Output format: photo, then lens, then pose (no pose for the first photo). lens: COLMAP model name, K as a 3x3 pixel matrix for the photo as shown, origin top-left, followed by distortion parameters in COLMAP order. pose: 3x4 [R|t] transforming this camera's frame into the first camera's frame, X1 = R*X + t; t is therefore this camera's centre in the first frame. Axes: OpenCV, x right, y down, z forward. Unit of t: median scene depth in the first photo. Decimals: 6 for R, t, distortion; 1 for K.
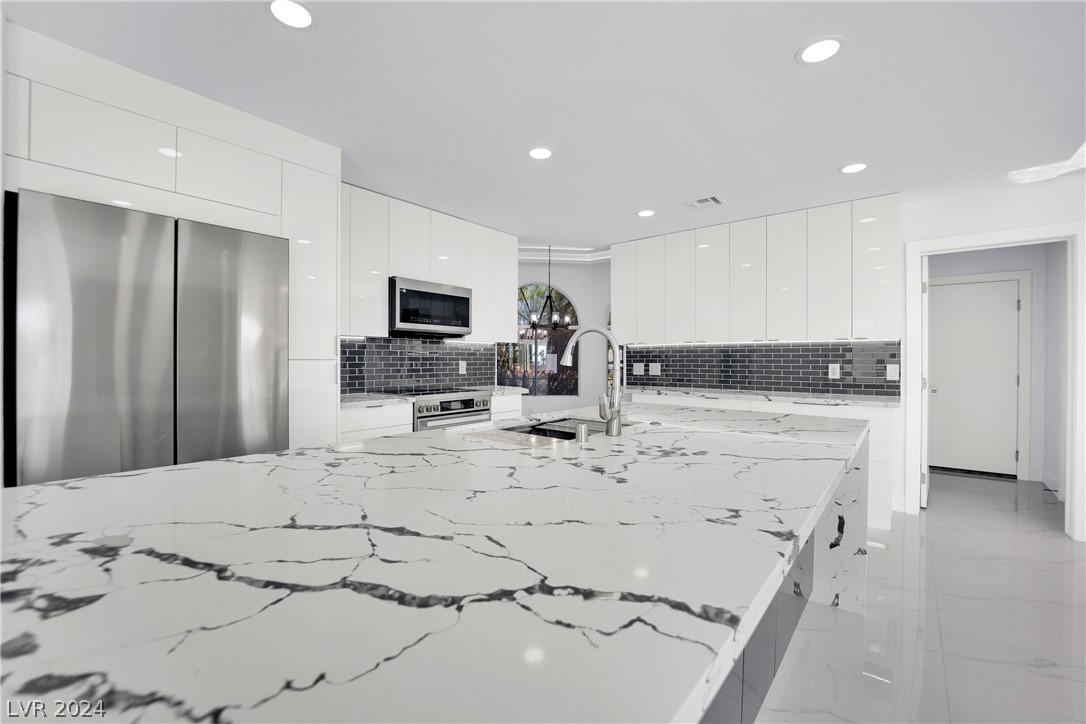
lens RADIAL K [[451.4, 0, 542.1], [0, 451.4, 358.4], [0, 0, 1]] dist [-0.015721, -0.000805]
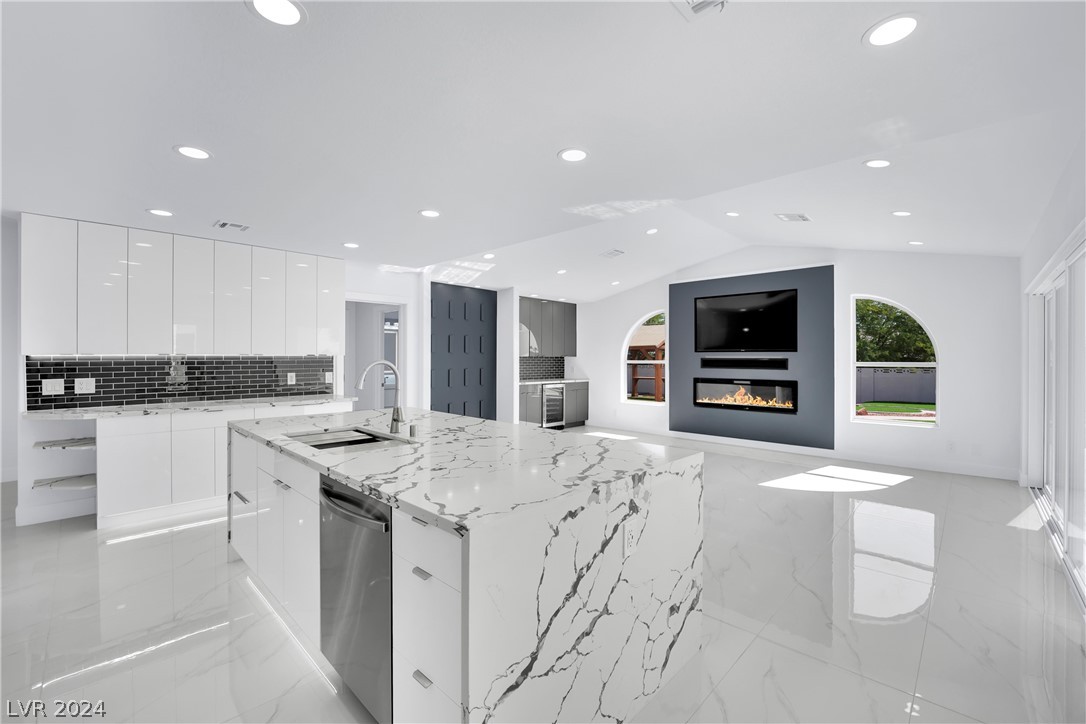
lens RADIAL K [[451.4, 0, 542.1], [0, 451.4, 358.4], [0, 0, 1]] dist [-0.015721, -0.000805]
pose [[0.082352, -0.005291, 0.996589, -0.583356], [-0.002317, 0.999982, 0.005501, -0.038731], [-0.996601, -0.002762, 0.082338, 0.172411]]
